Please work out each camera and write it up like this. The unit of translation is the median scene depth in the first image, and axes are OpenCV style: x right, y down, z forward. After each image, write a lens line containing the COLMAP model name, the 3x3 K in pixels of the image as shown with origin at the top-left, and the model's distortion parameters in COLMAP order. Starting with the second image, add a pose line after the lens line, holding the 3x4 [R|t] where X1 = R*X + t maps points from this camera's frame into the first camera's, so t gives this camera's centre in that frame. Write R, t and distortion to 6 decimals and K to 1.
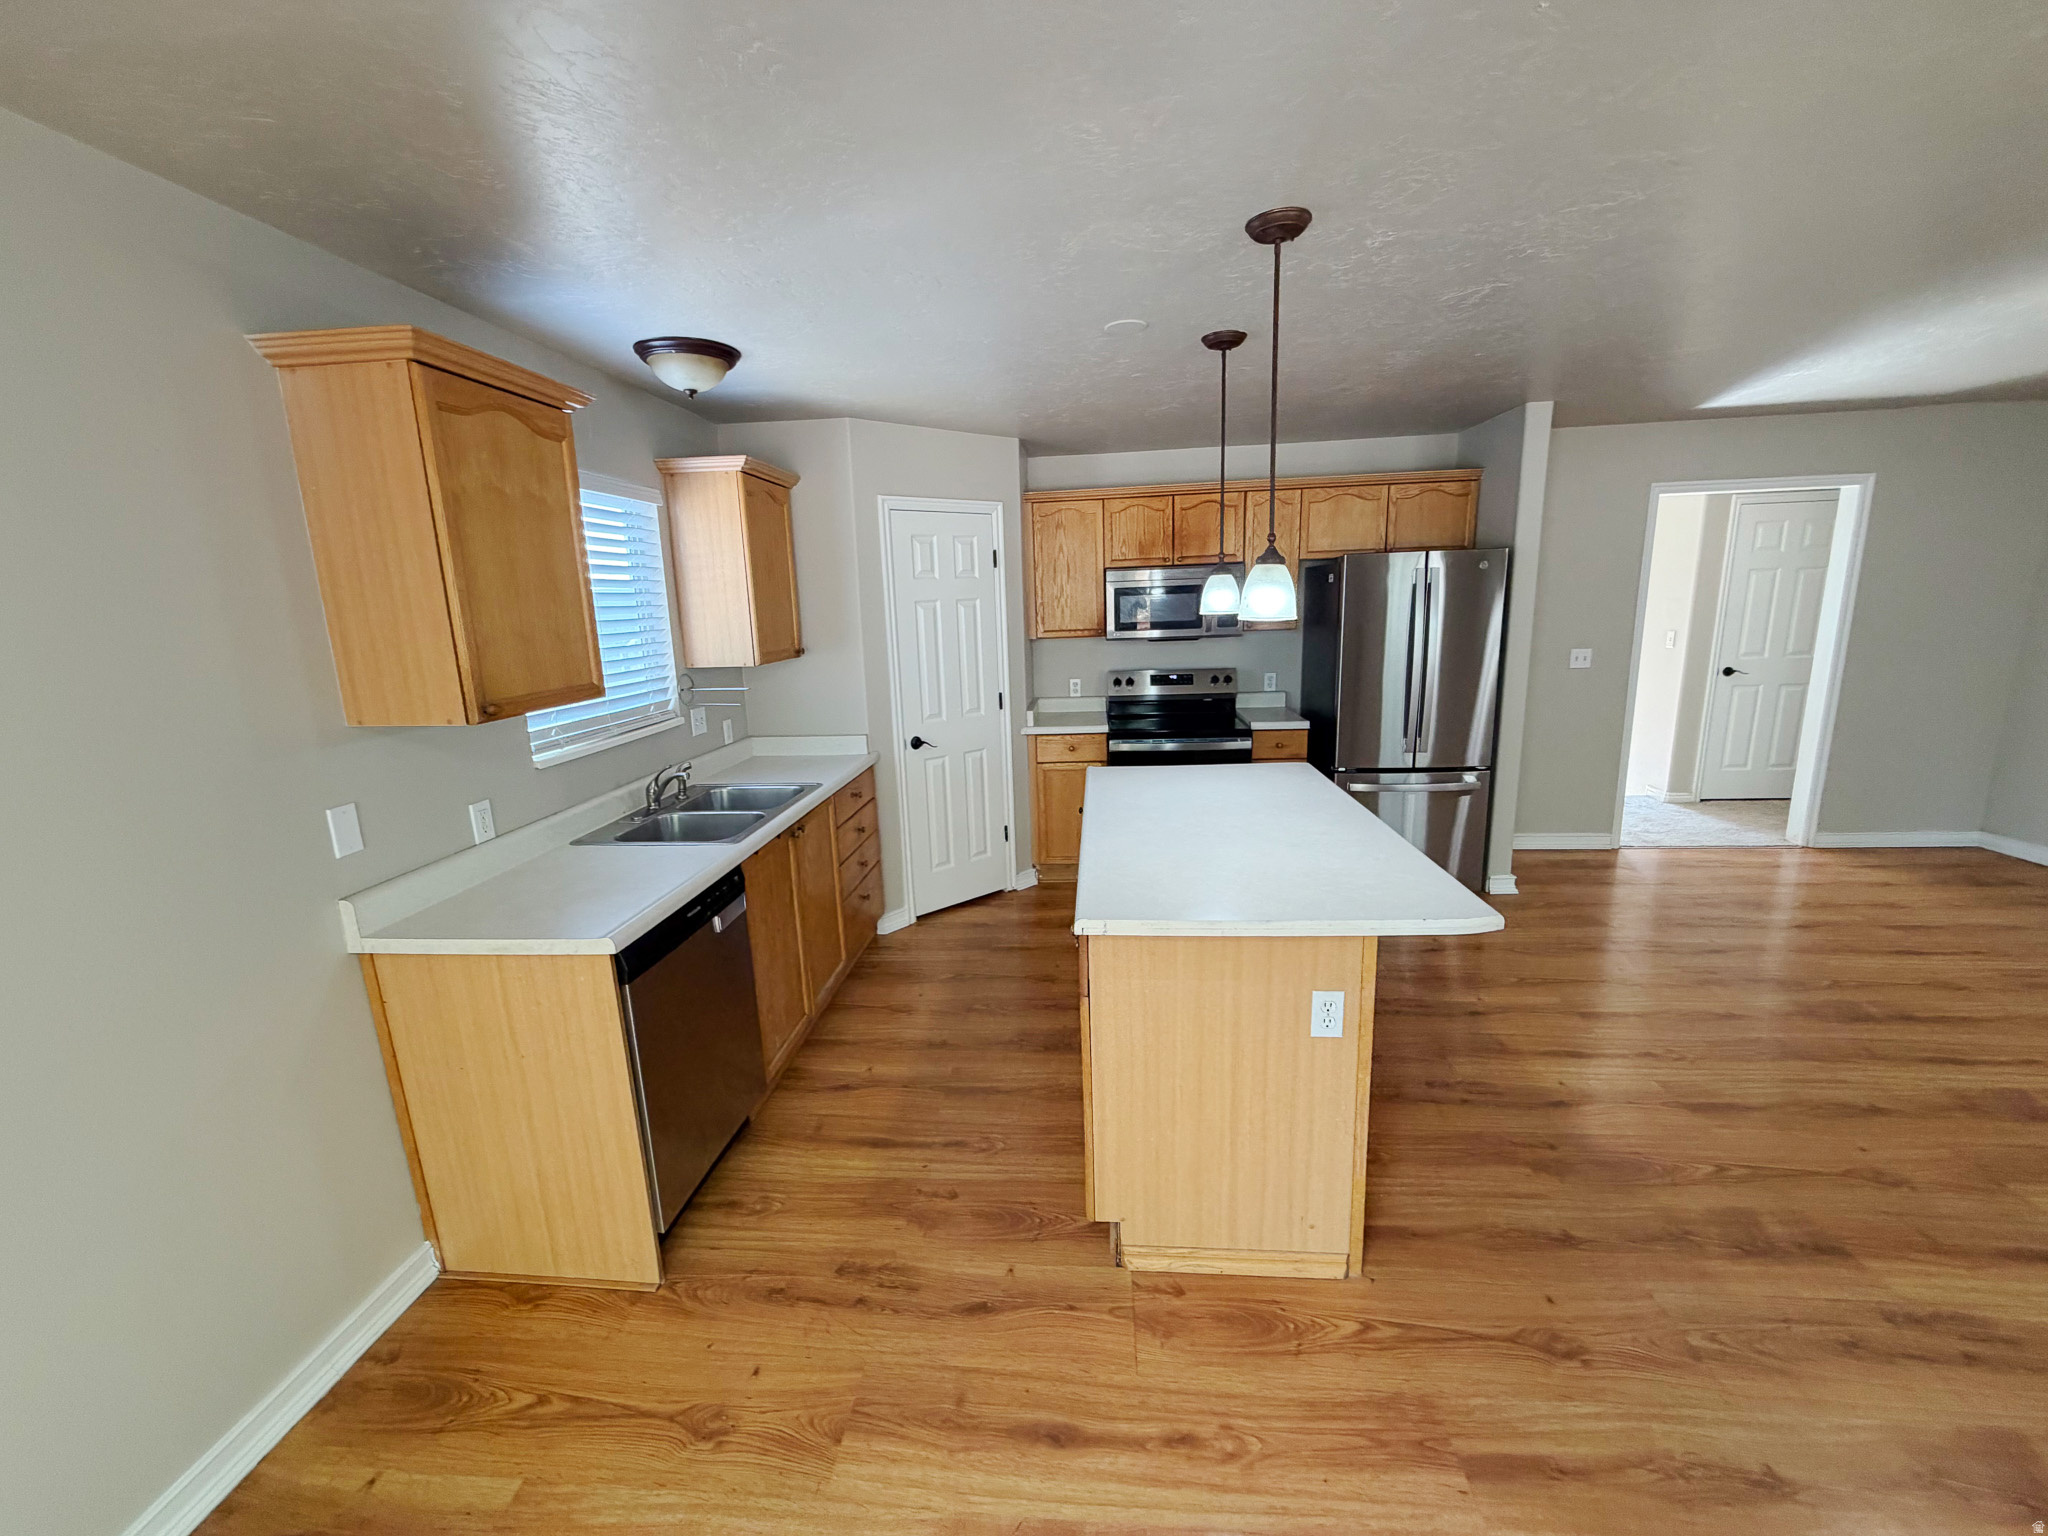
lens RADIAL K [[828.1, 0, 1024.0], [0, 828.1, 768.0], [0, 0, 1]] dist [-0.000494, -0.000287]
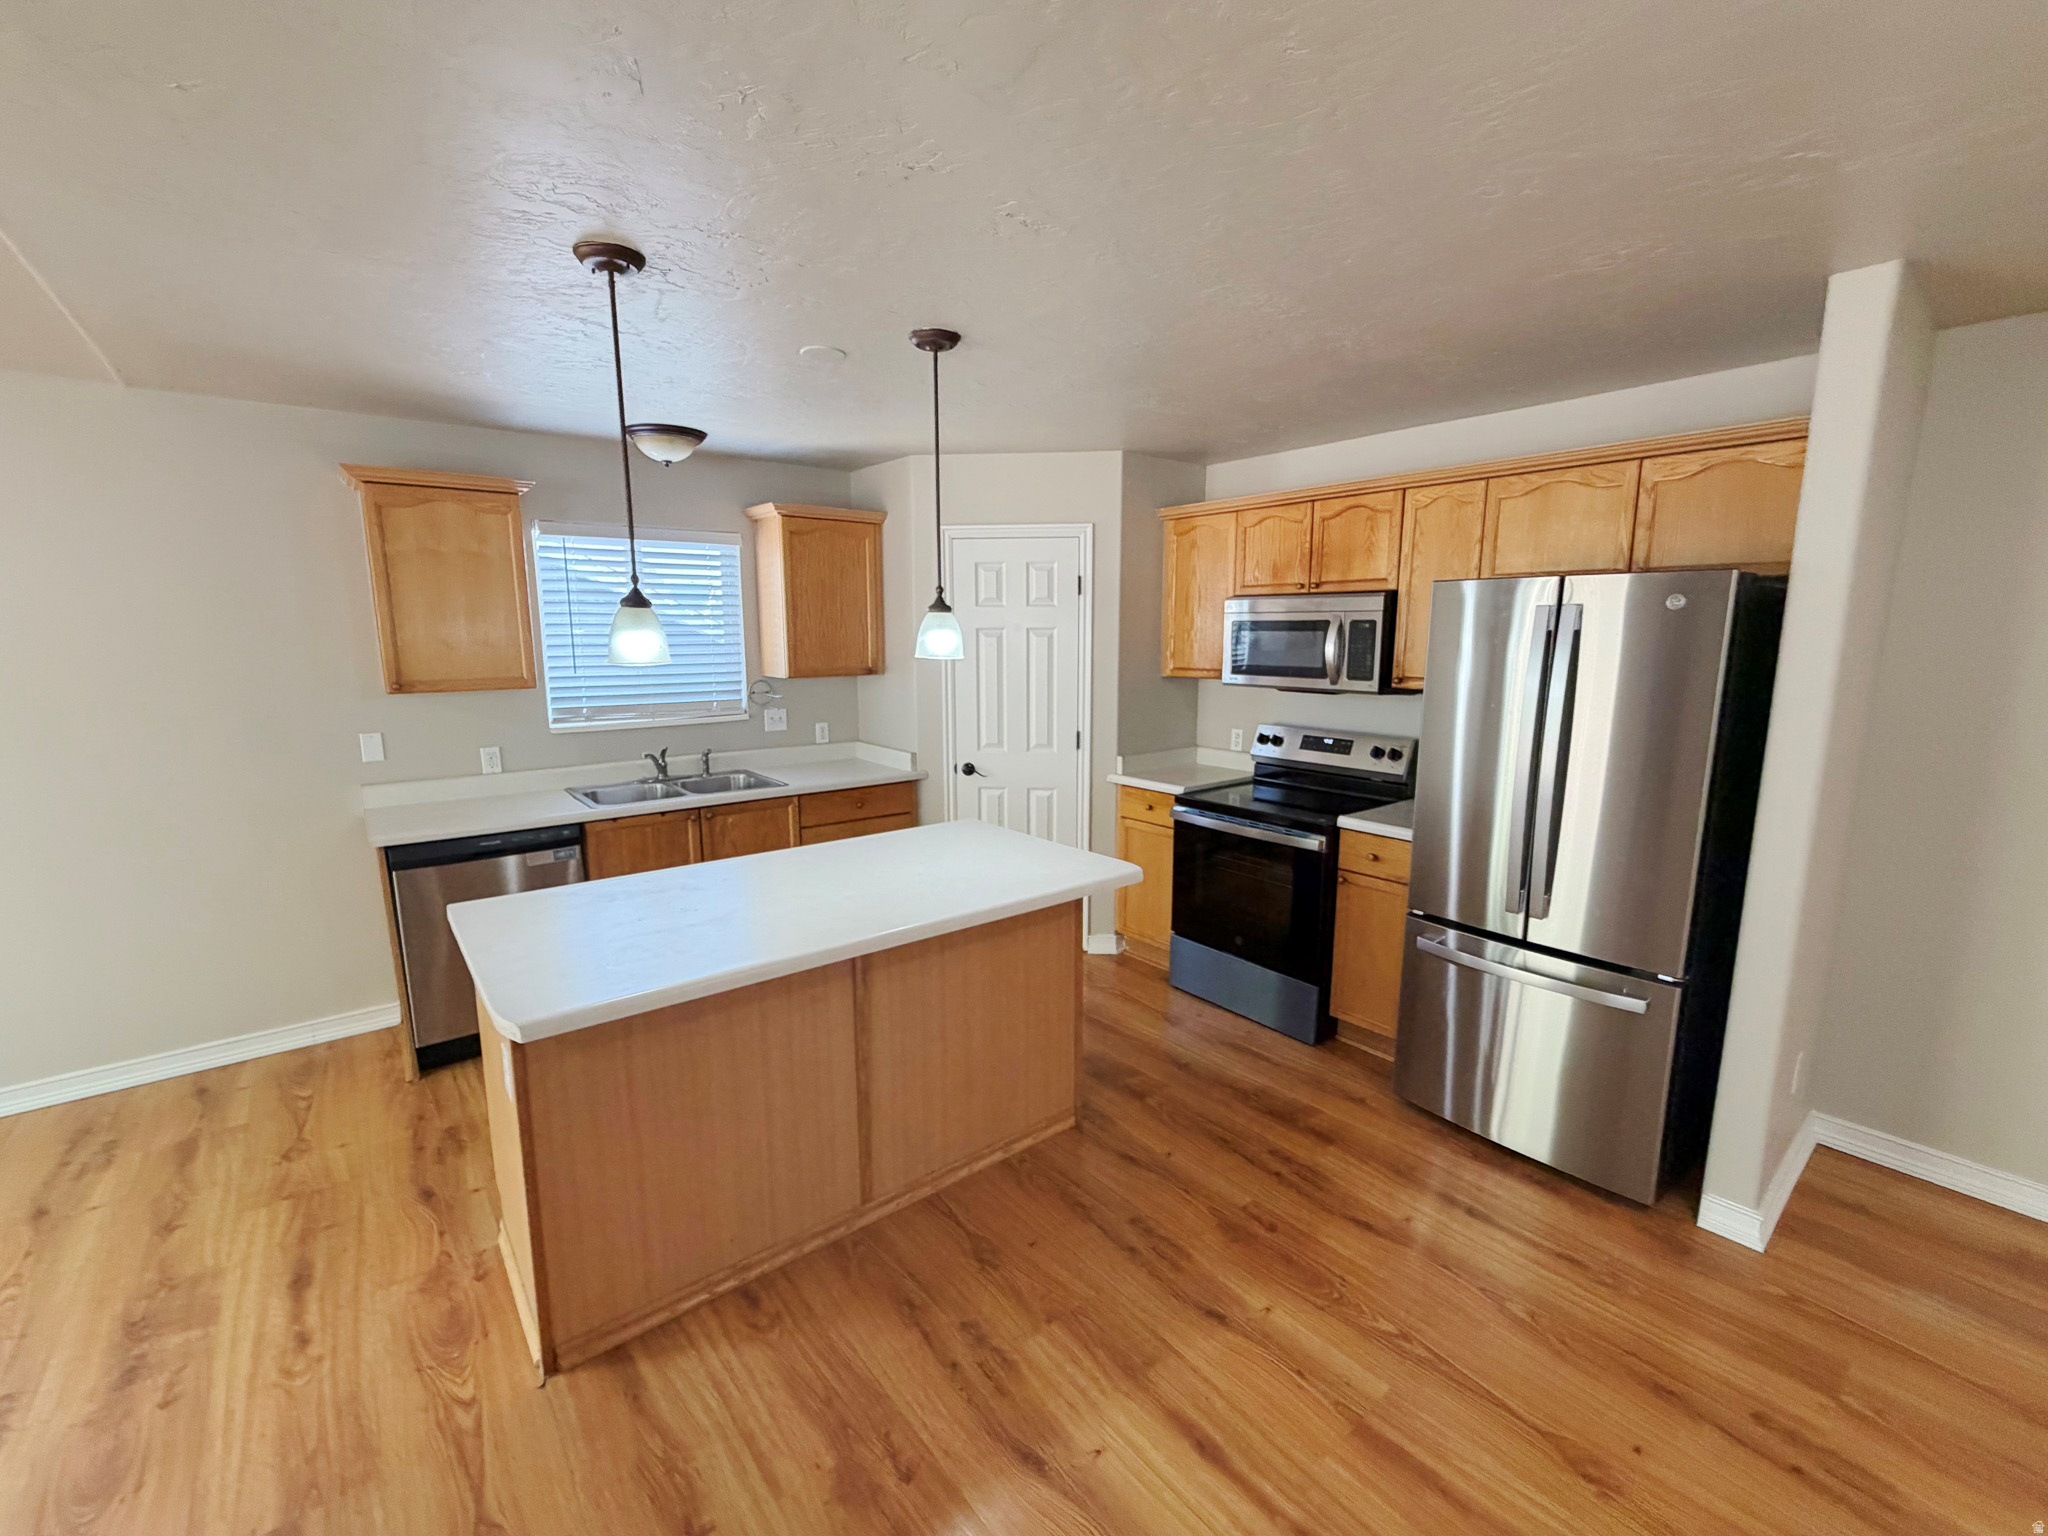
lens RADIAL K [[870.2, 0, 1024.0], [0, 870.2, 768.0], [0, 0, 1]] dist [-0.003097, 0.000085]
pose [[0.689713, 0.151161, -0.708128, 0.676922], [-0.169527, 0.984496, 0.045038, -0.092817], [0.703957, 0.088983, 0.704646, 0.317431]]
